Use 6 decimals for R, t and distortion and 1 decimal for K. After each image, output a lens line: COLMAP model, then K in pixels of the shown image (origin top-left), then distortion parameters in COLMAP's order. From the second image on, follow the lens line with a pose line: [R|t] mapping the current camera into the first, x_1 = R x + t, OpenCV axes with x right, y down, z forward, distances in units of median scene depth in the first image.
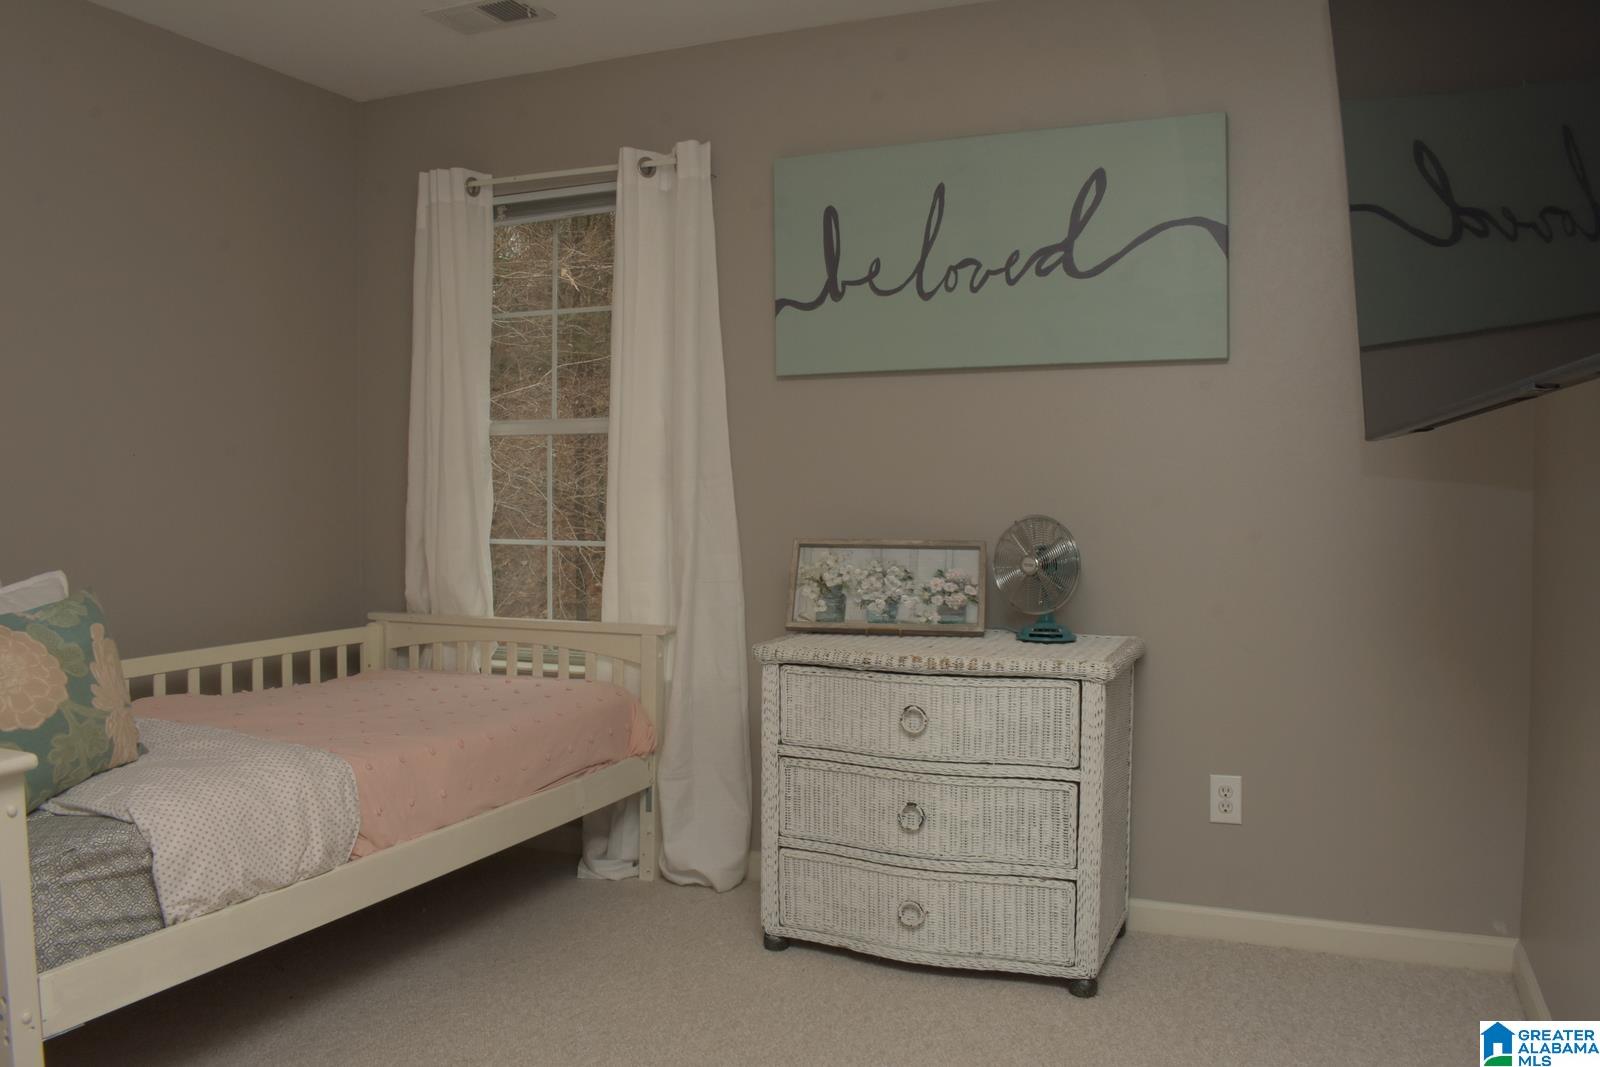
lens RADIAL K [[1256.1, 0, 806.3], [0, 1256.1, 532.3], [0, 0, 1]] dist [-0.097026, 0.015603]
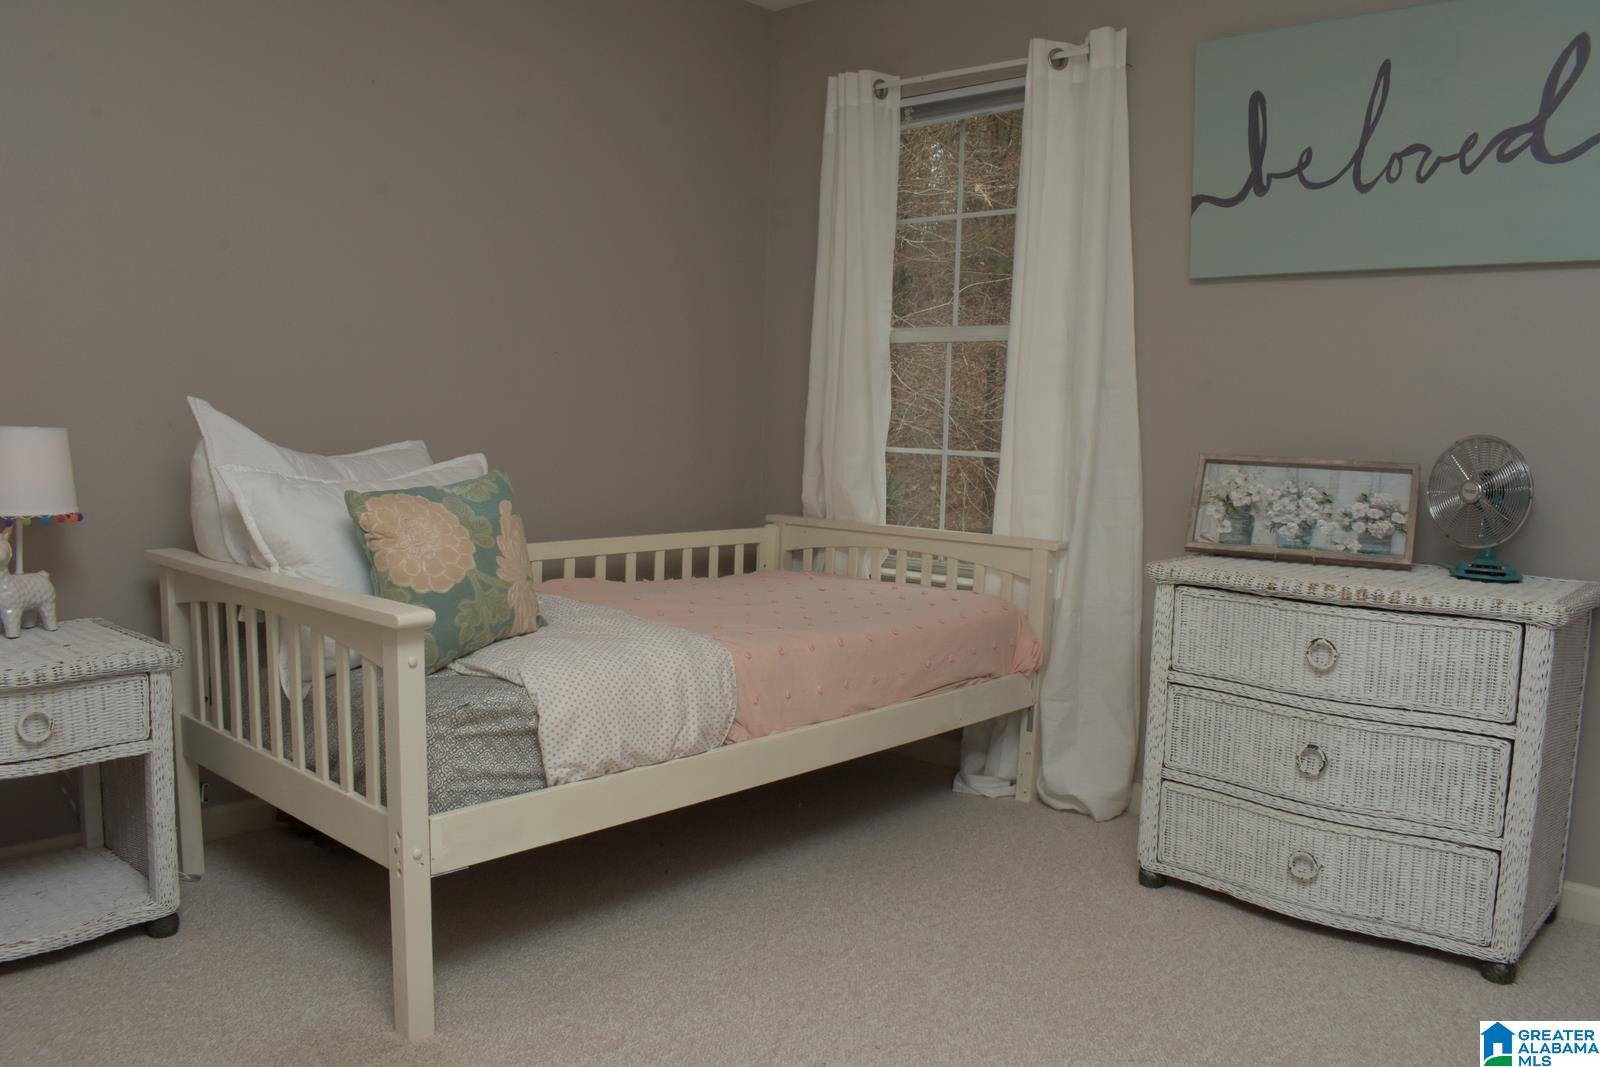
lens RADIAL K [[1256.1, 0, 806.3], [0, 1256.1, 532.3], [0, 0, 1]] dist [-0.097026, 0.015603]
pose [[0.946486, 0.055966, -0.317856, 0.011890], [-0.038853, 0.997446, 0.059932, 0.022770], [0.320398, -0.044375, 0.946243, 0.041718]]
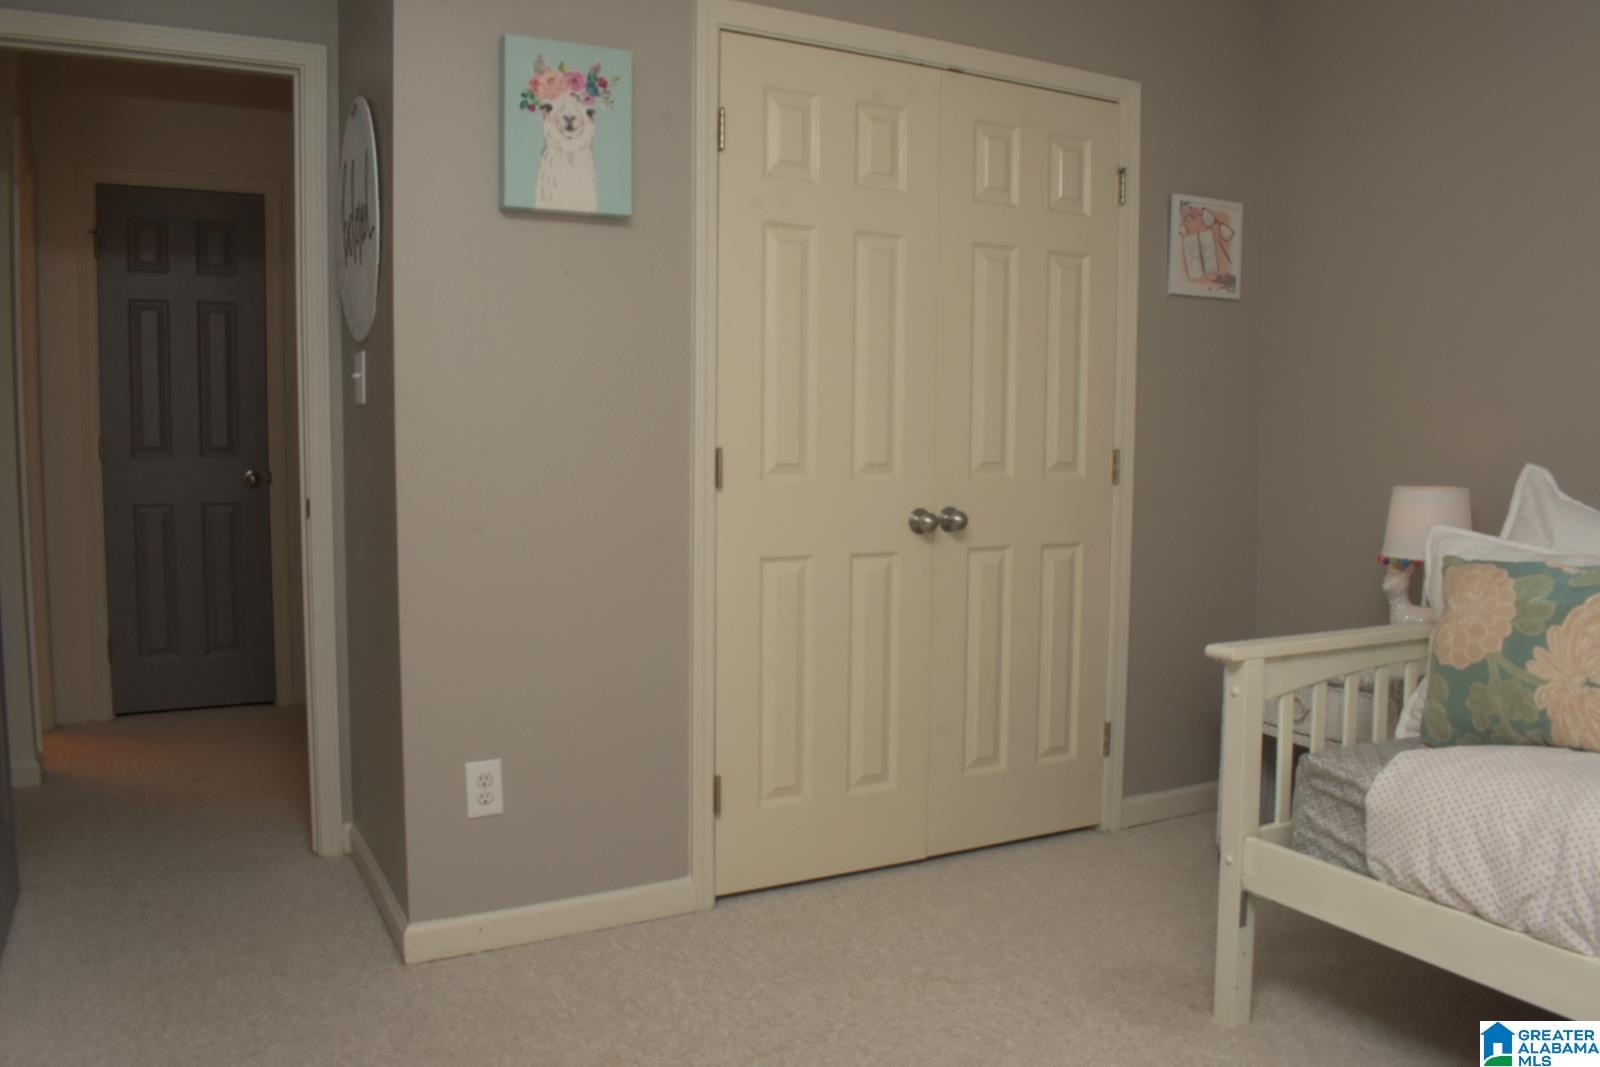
lens RADIAL K [[1256.1, 0, 806.3], [0, 1256.1, 532.3], [0, 0, 1]] dist [-0.097026, 0.015603]
pose [[-0.608235, 0.062357, -0.791304, 0.385309], [-0.033853, 0.993964, 0.104349, -0.031676], [0.793035, 0.090257, -0.602453, 0.888040]]
